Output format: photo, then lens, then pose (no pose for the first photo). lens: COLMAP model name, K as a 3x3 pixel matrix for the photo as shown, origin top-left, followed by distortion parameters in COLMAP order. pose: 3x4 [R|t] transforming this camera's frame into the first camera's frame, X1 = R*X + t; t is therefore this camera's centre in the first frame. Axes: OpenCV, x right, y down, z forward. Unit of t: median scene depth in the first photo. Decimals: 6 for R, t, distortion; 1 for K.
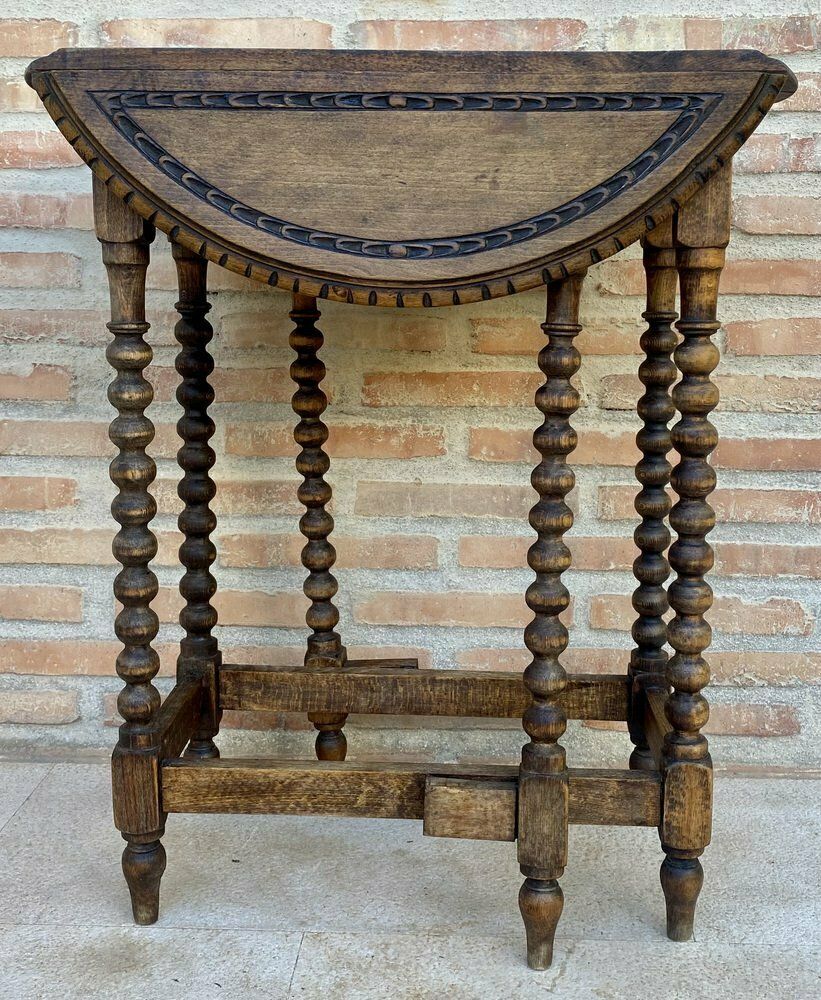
lens RADIAL K [[1224.1, 0, 427.7], [0, 1224.1, 416.4], [0, 0, 1]] dist [0.022400, 0.000000]
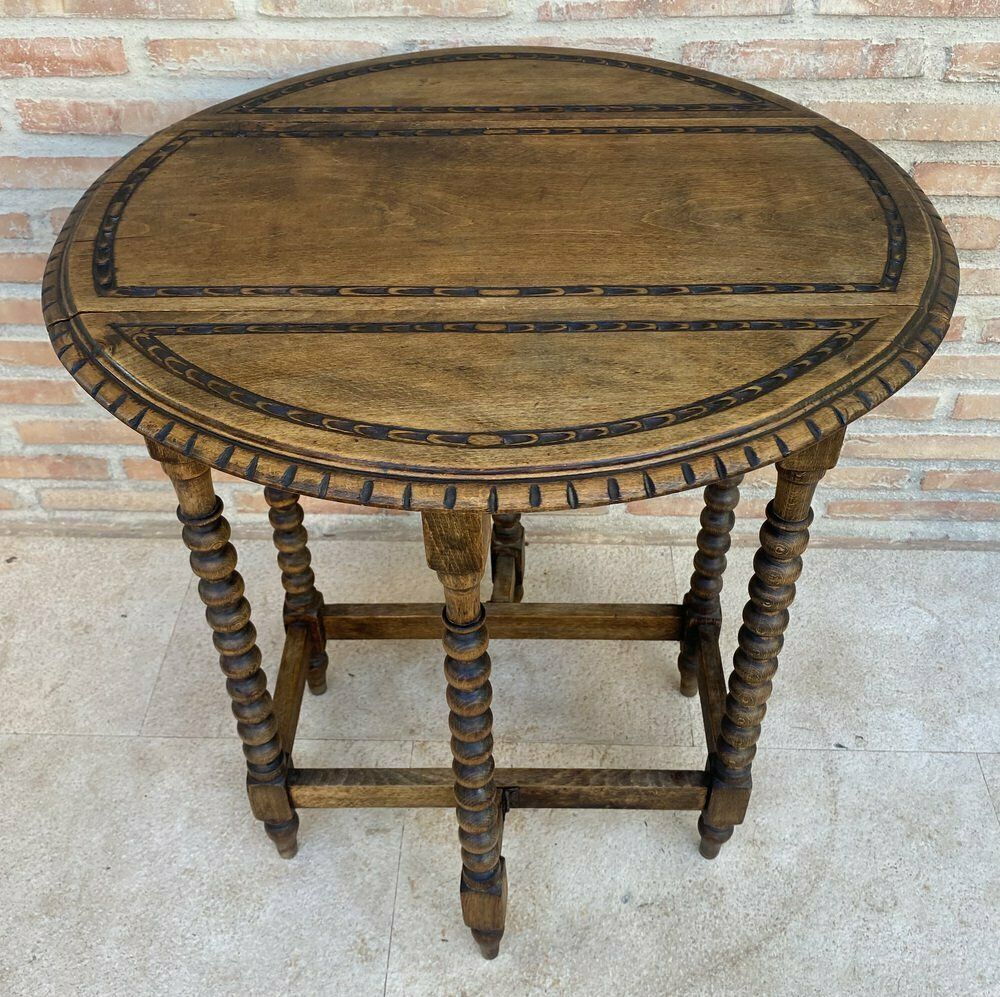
lens RADIAL K [[1126.2, 0, 512.9], [0, 1126.2, 480.3], [0, 0, 1]] dist [0.015130, 0.000000]
pose [[0.999868, -0.016110, -0.001907, 0.015575], [0.014348, 0.823407, 0.567270, -0.436164], [-0.007569, -0.567223, 0.823529, 0.093850]]
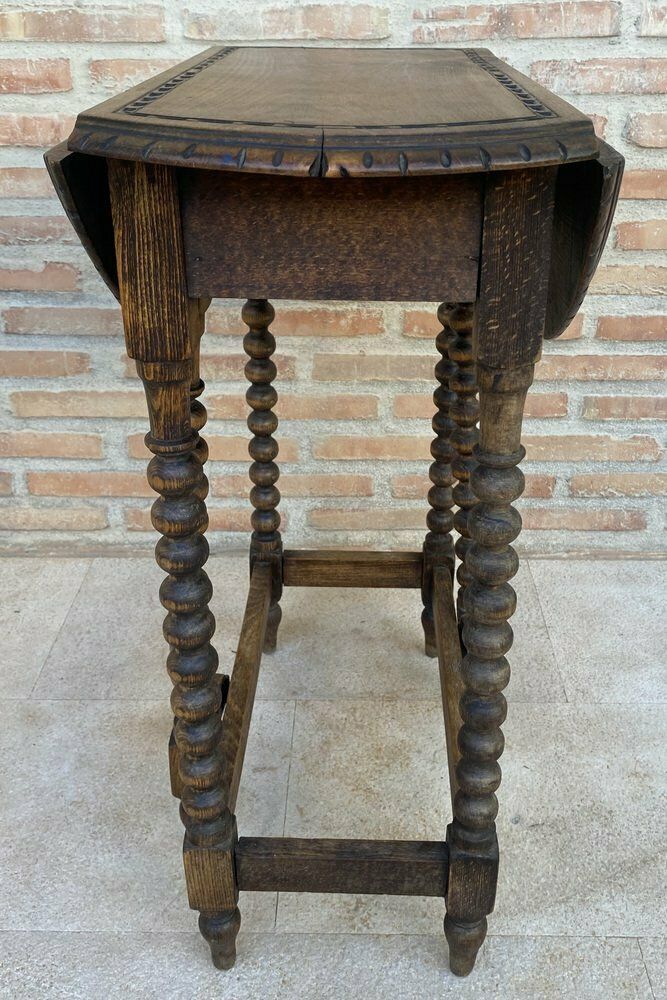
lens RADIAL K [[1009.2, 0, 349.4], [0, 1009.2, 479.4], [0, 0, 1]] dist [0.015124, 0.000000]
pose [[0.999635, -0.018581, 0.019589, -0.045207], [0.011061, 0.943689, 0.330648, -0.170337], [-0.024630, -0.330311, 0.943551, -0.021649]]
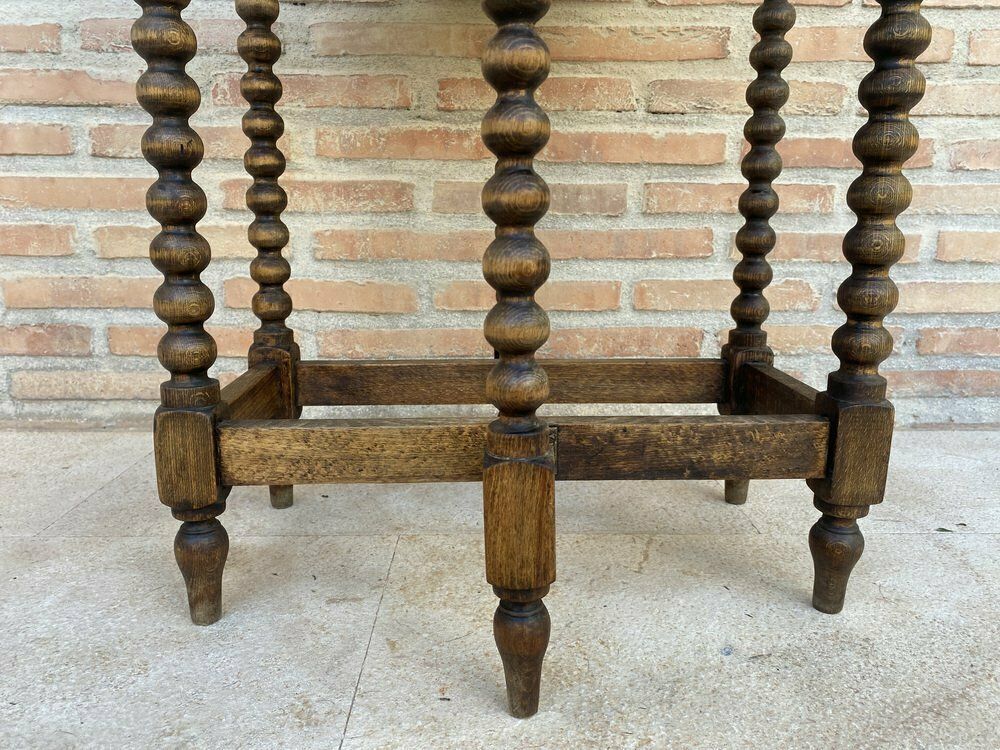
lens RADIAL K [[772.4, 0, 505.5], [0, 772.4, 369.0], [0, 0, 1]] dist [0.005319, 0.003682]
pose [[0.998328, -0.013595, 0.056177, -0.035307], [0.009458, 0.997268, 0.073265, 0.181589], [-0.057020, -0.072611, 0.995729, 0.269683]]
